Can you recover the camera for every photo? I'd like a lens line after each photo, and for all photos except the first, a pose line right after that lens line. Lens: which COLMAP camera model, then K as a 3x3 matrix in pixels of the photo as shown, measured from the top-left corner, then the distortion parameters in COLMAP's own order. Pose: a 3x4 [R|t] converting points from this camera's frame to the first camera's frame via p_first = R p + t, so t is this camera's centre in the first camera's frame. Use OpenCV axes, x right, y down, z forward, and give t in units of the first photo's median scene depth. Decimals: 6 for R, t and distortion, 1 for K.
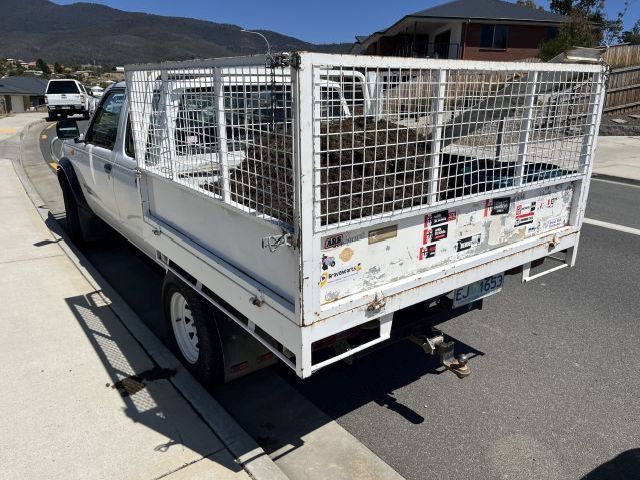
lens RADIAL K [[481.8, 0, 320.0], [0, 481.8, 240.0], [0, 0, 1]] dist [0.043741, -0.046189]
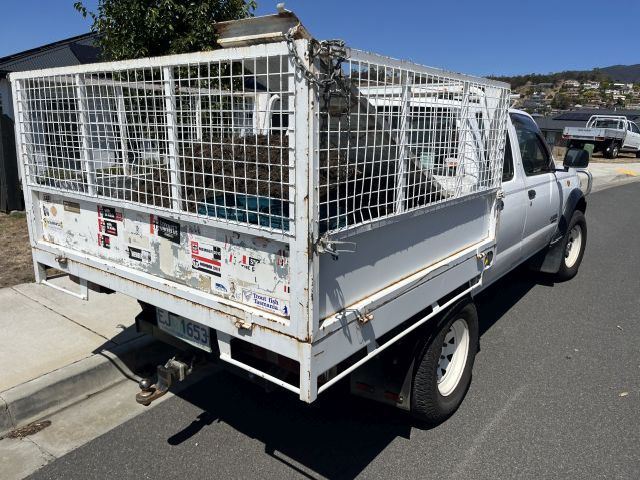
lens RADIAL K [[481.8, 0, 320.0], [0, 481.8, 240.0], [0, 0, 1]] dist [0.043741, -0.046189]
pose [[0.285921, 0.239935, -0.927729, 1.147163], [-0.308898, 0.939543, 0.147789, -0.241033], [0.907101, 0.244317, 0.342750, 0.902512]]
